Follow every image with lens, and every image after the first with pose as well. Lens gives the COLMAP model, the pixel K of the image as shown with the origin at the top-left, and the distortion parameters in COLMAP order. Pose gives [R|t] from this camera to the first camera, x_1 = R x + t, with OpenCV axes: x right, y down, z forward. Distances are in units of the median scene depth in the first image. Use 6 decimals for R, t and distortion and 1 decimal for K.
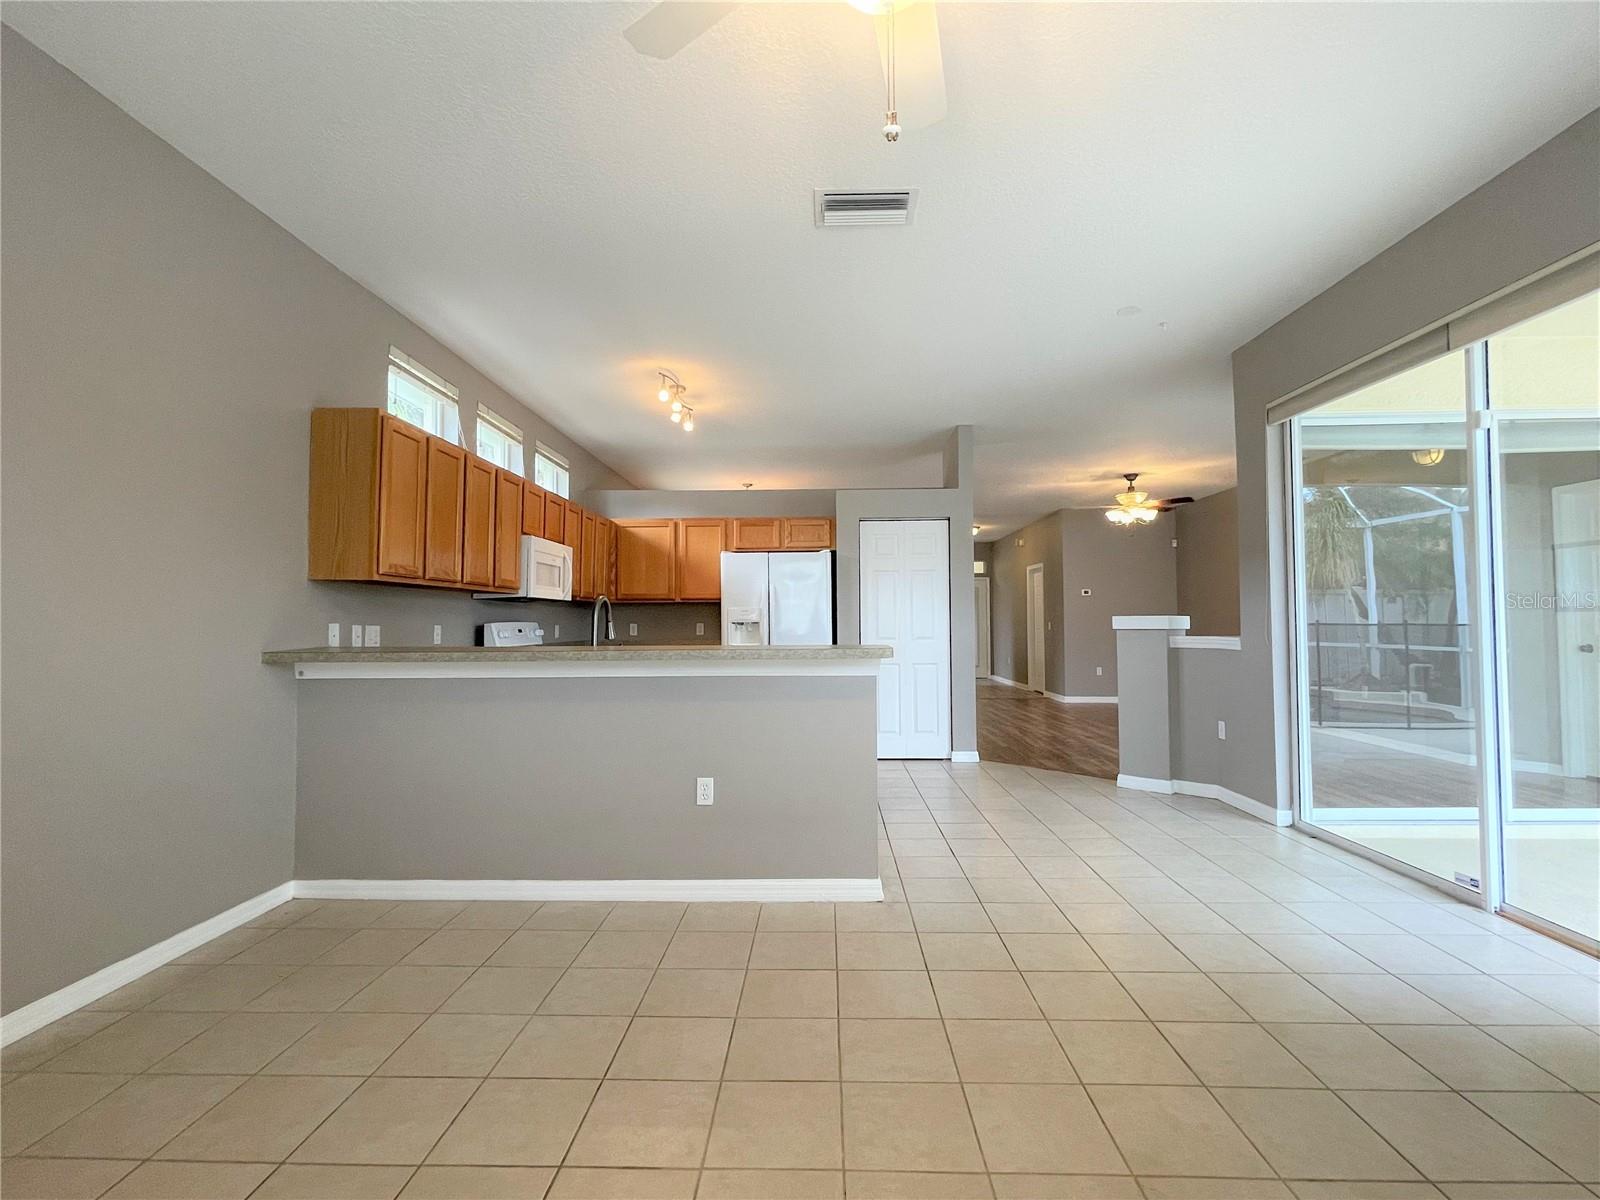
lens RADIAL K [[725.6, 0, 800.0], [0, 725.6, 600.0], [0, 0, 1]] dist [0.000009, -0.000020]
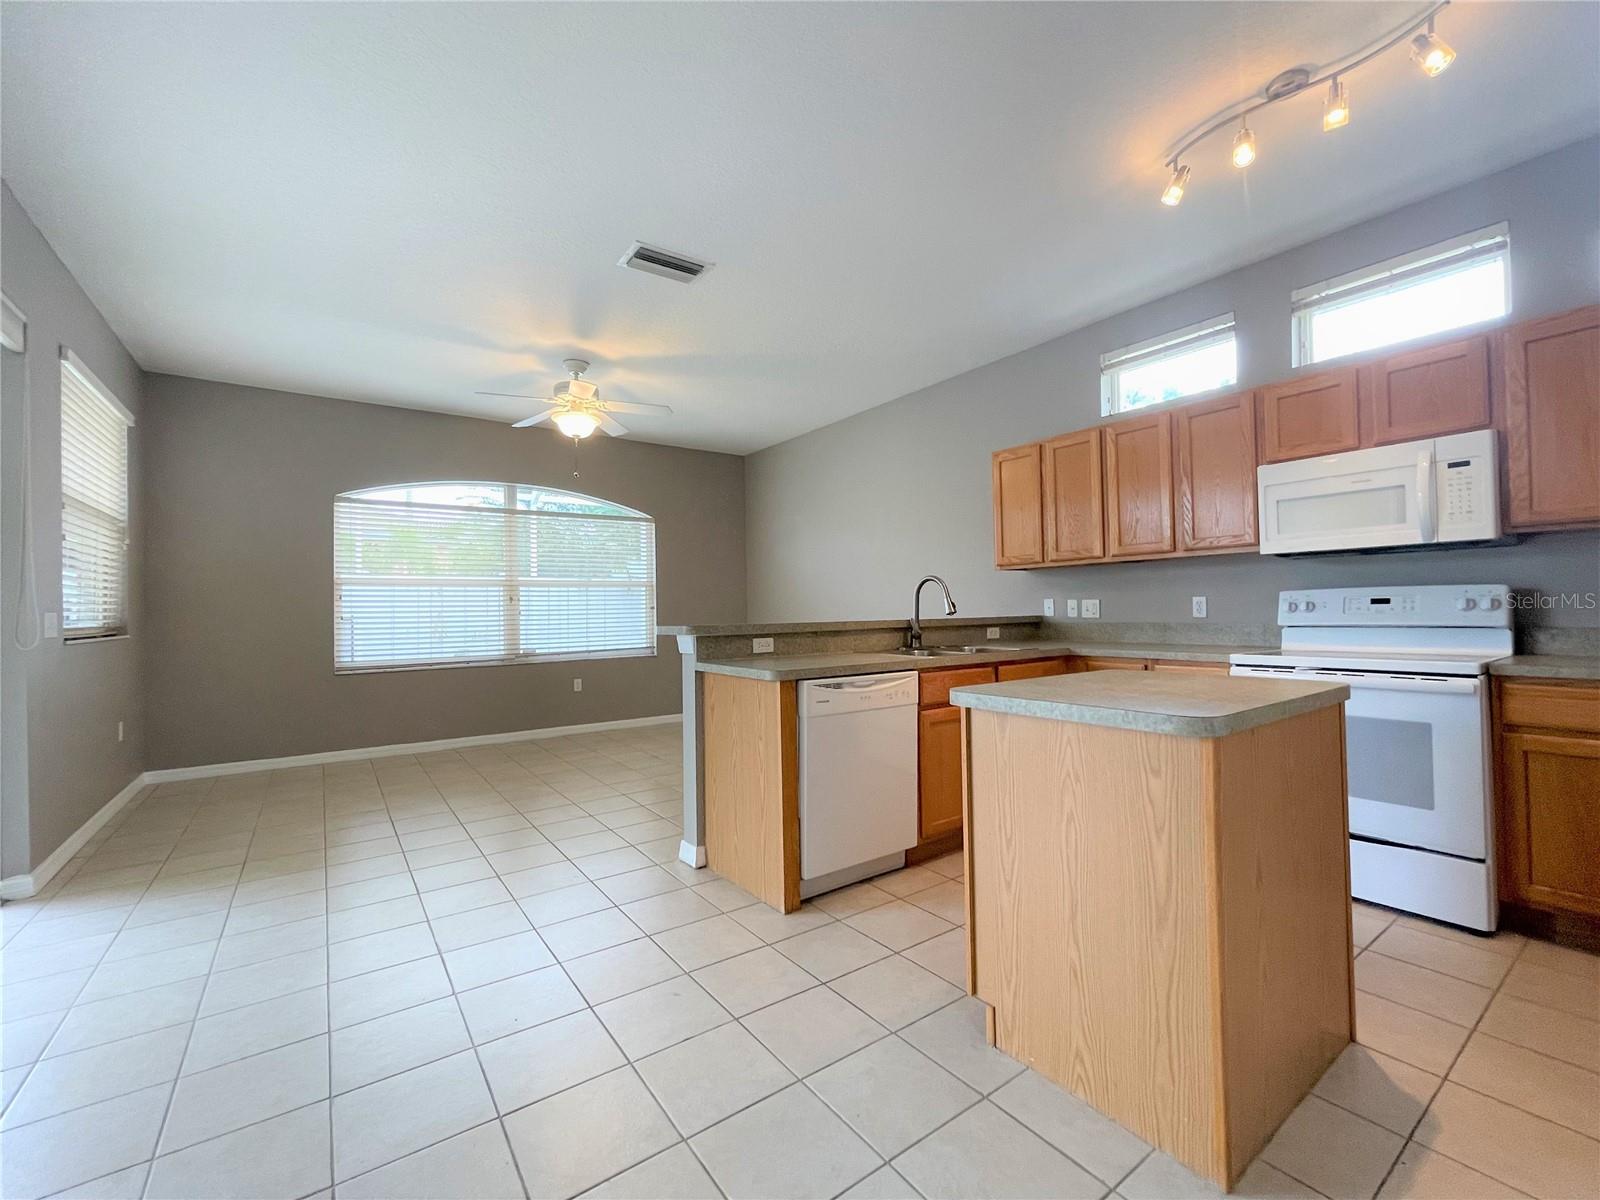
lens RADIAL K [[671.7, 0, 800.0], [0, 671.7, 600.0], [0, 0, 1]] dist [0.000808, -0.000335]
pose [[-0.792228, 0.004411, -0.610210, 0.468558], [0.034254, 0.998719, -0.037252, 0.059278], [0.609263, -0.050414, -0.791364, 1.551068]]
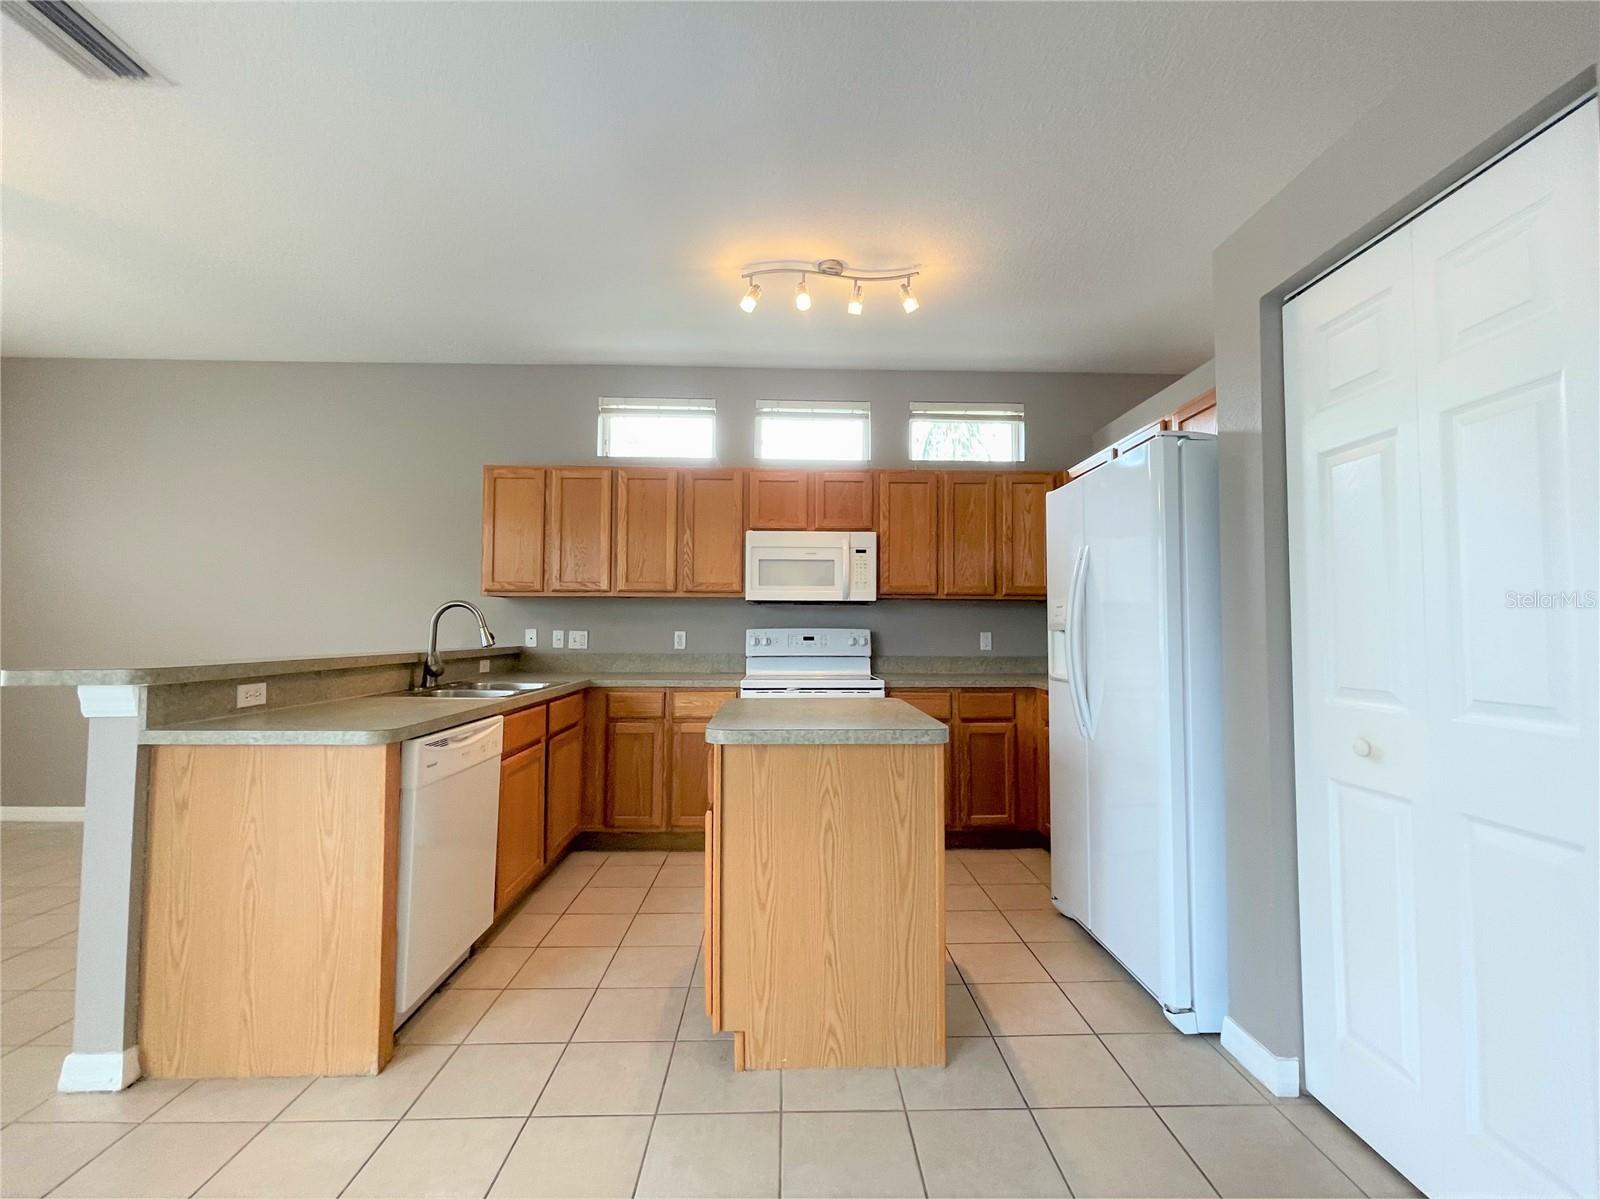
lens RADIAL K [[693.2, 0, 800.0], [0, 693.2, 599.5], [0, 0, 1]] dist [-0.001149, -0.000360]
pose [[0.053068, -0.043671, -0.997636, 0.590412], [0.023186, 0.998828, -0.042489, 0.039333], [0.998322, -0.020876, 0.054018, 1.278720]]
